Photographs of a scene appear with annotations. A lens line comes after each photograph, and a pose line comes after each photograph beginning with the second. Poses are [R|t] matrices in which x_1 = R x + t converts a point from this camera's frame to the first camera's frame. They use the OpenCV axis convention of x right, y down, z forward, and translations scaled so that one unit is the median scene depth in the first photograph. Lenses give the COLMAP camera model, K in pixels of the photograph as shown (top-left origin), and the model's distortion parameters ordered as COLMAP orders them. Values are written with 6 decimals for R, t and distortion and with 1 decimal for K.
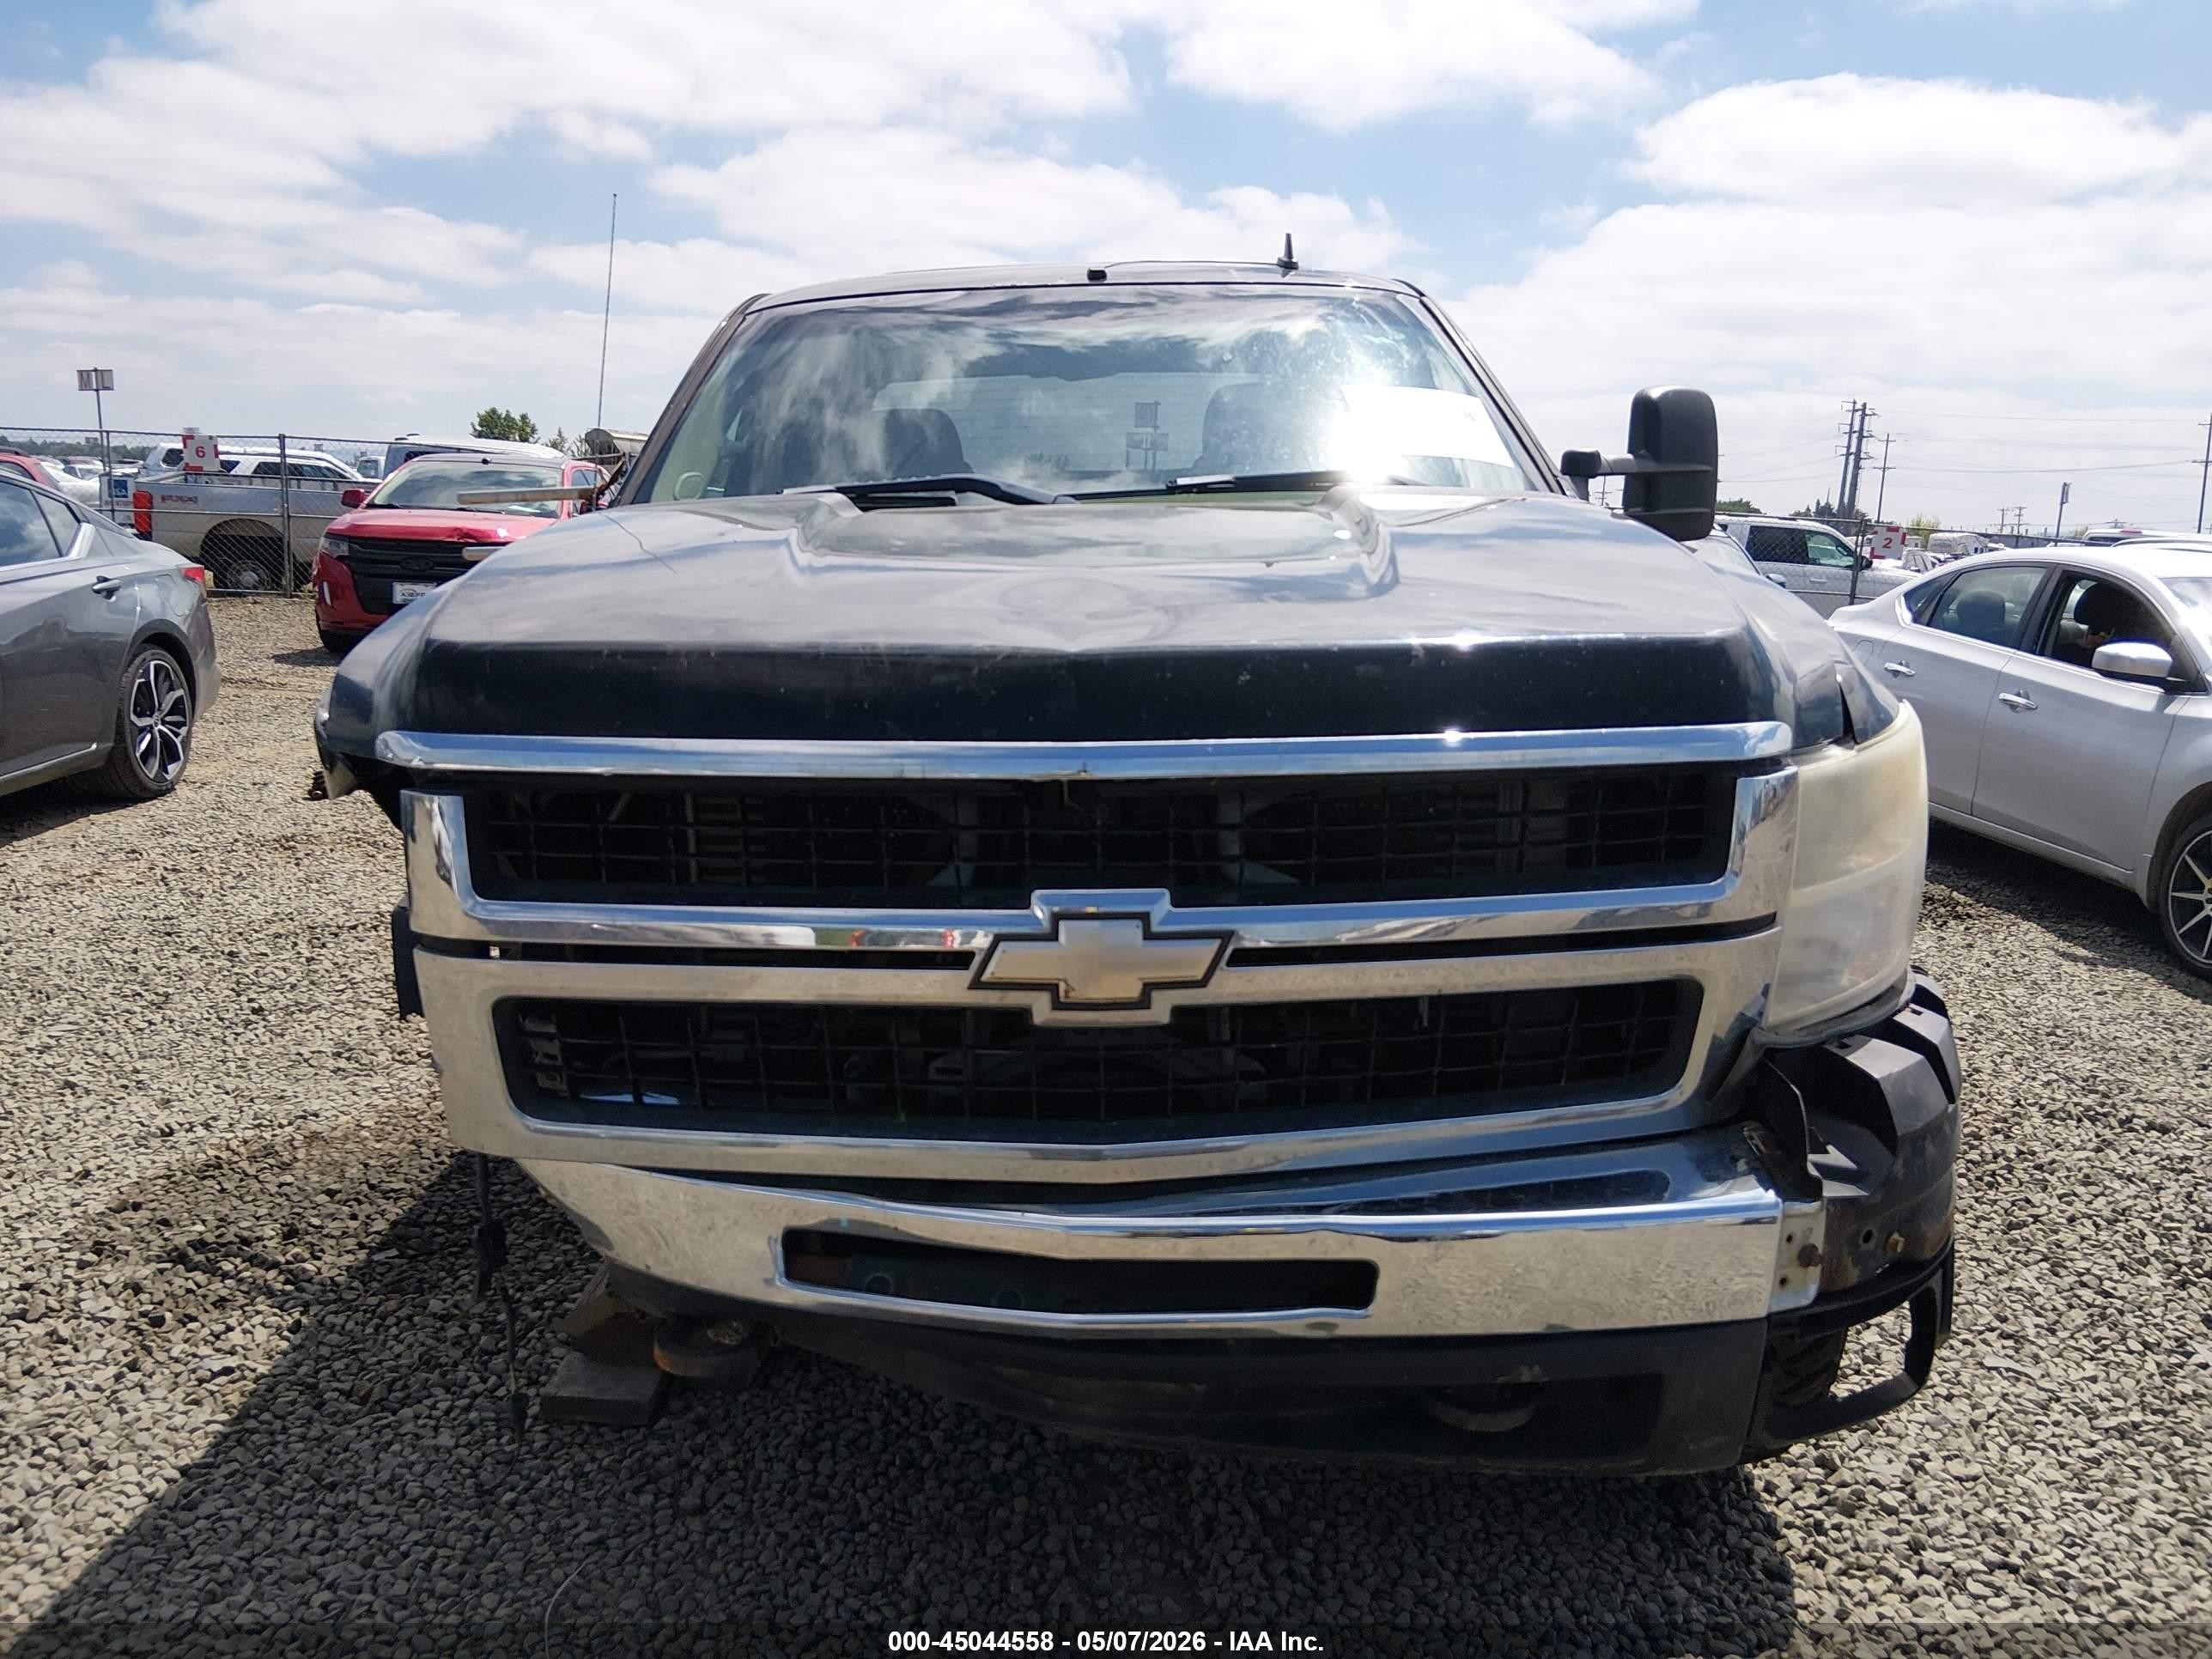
lens RADIAL K [[1706.2, 0, 1118.3], [0, 1706.2, 815.0], [0, 0, 1]] dist [0.069696, -0.119466]
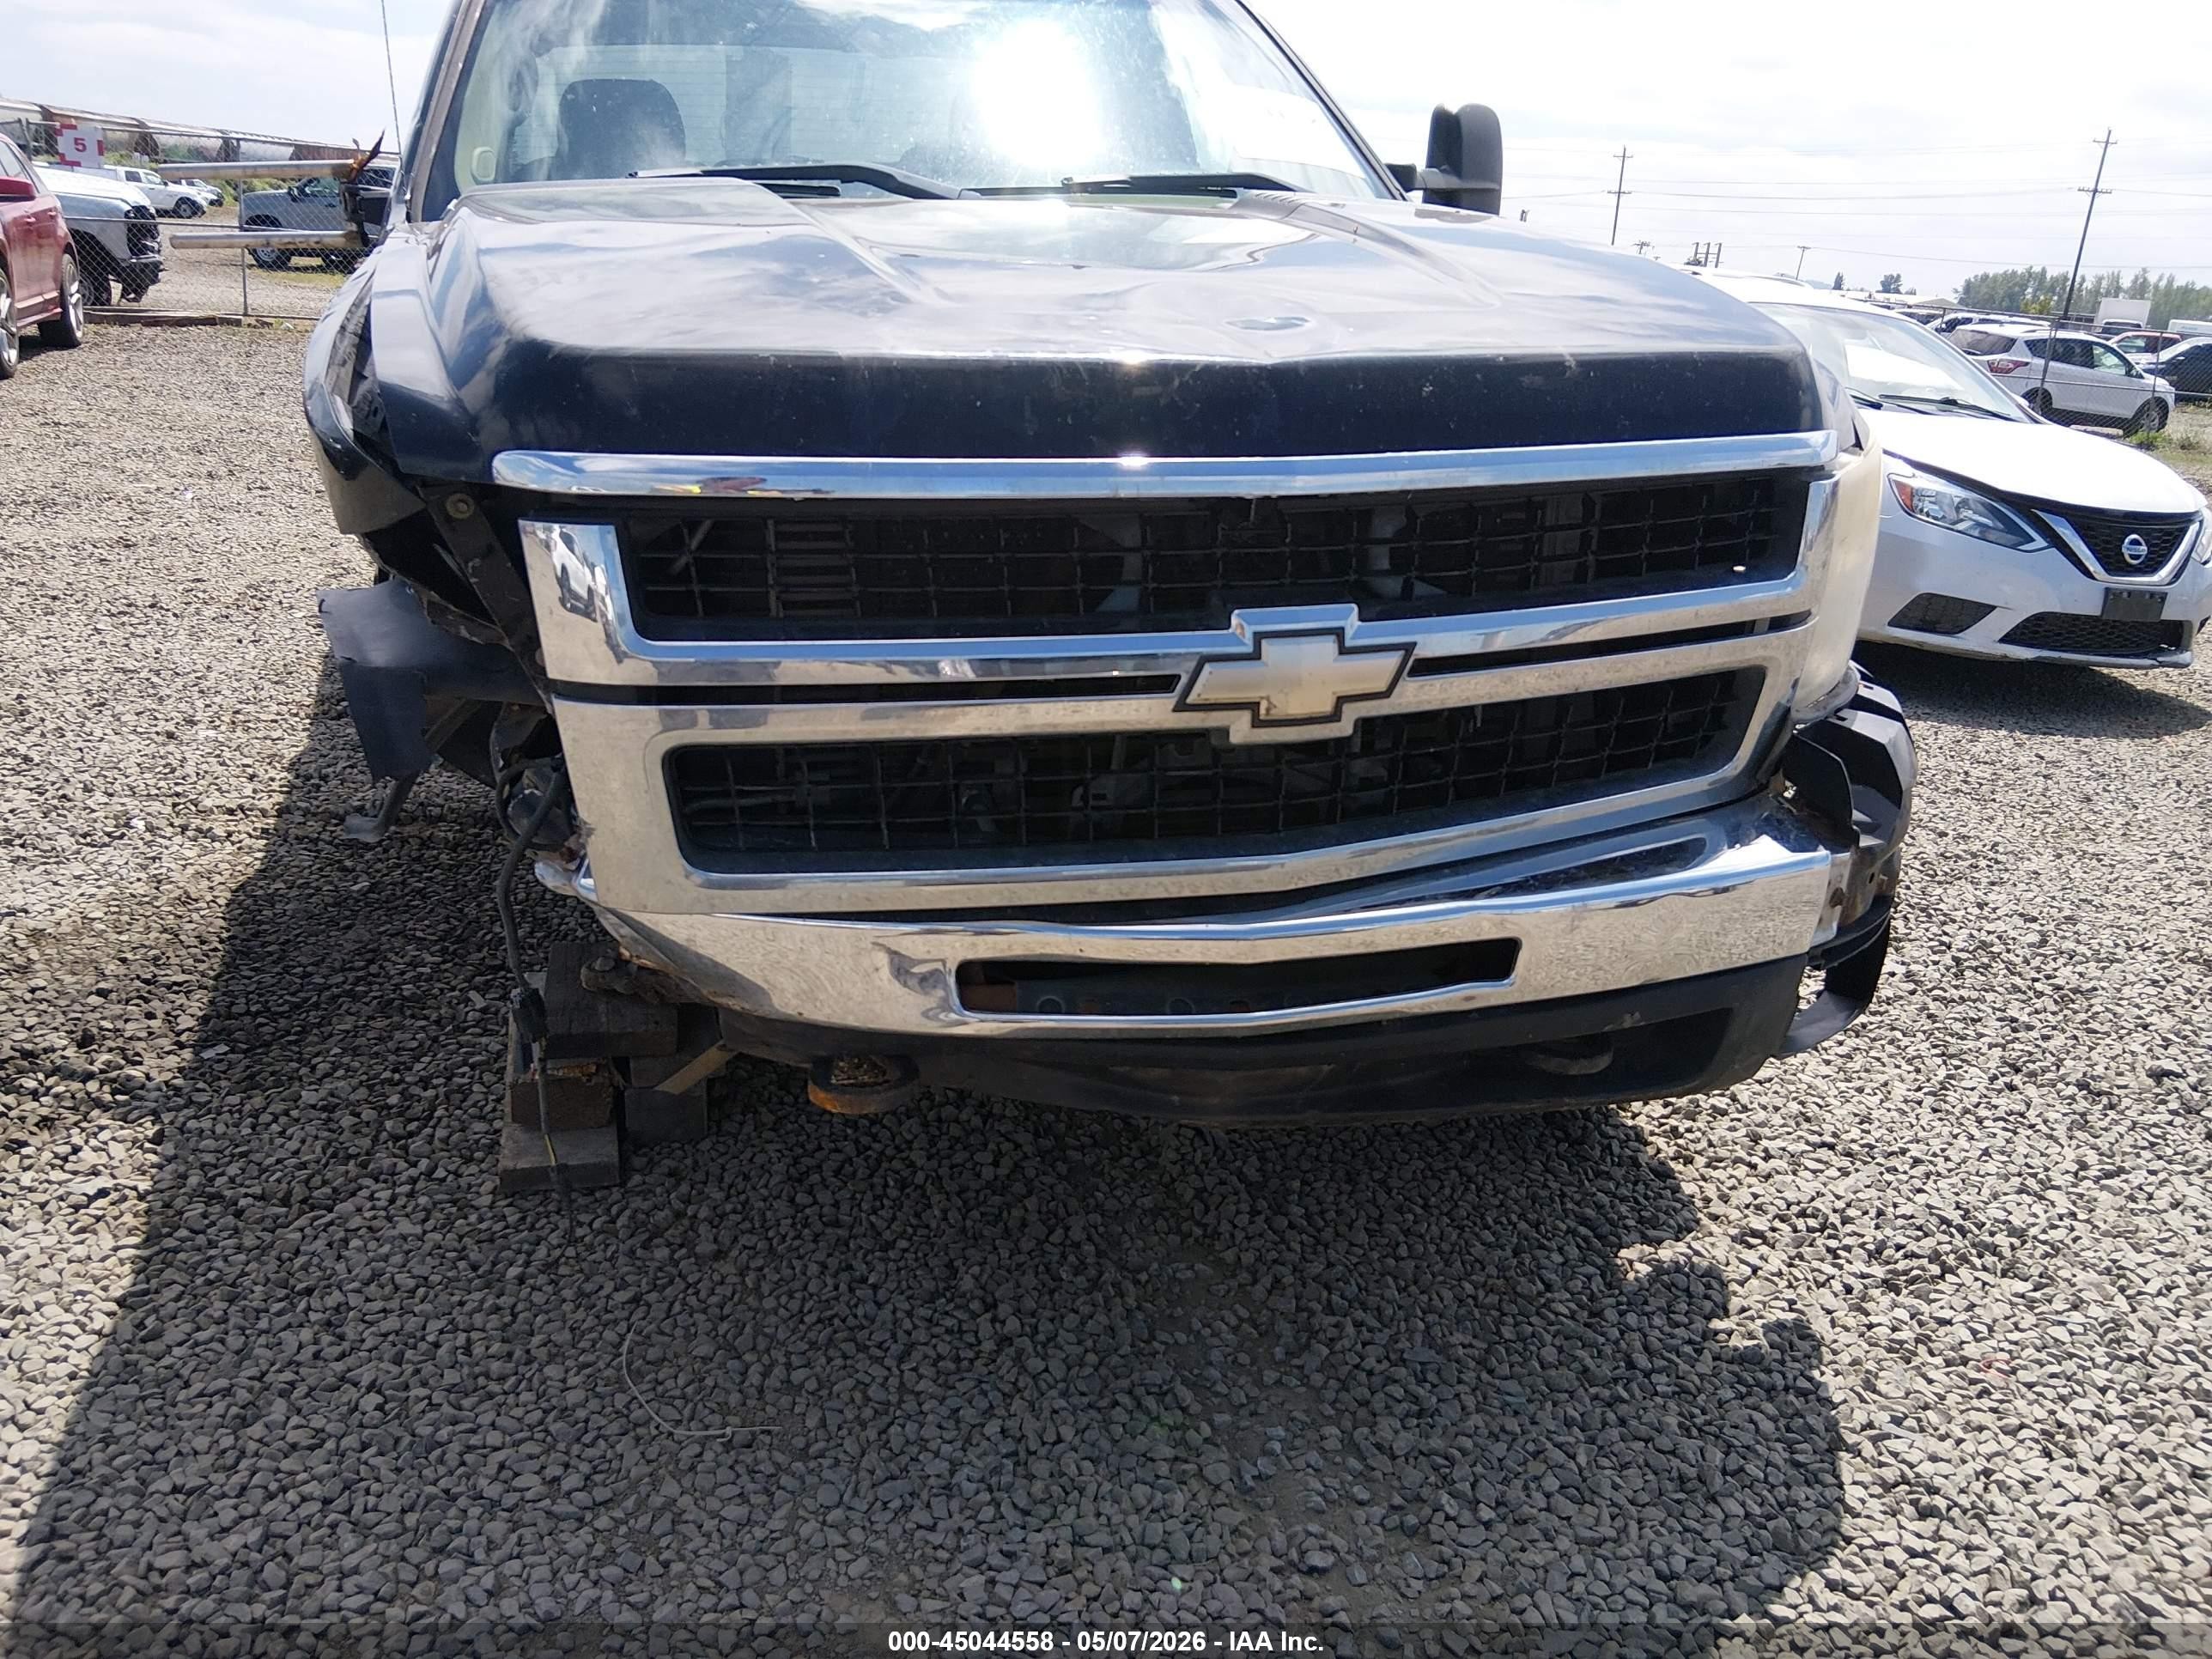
lens RADIAL K [[1706.2, 0, 1120.2], [0, 1706.2, 834.6], [0, 0, 1]] dist [0.069696, -0.119466]
pose [[0.953600, -0.074600, 0.291688, -0.303659], [0.023860, 0.984495, 0.173784, -0.001517], [-0.300130, -0.158761, 0.940594, 0.040822]]
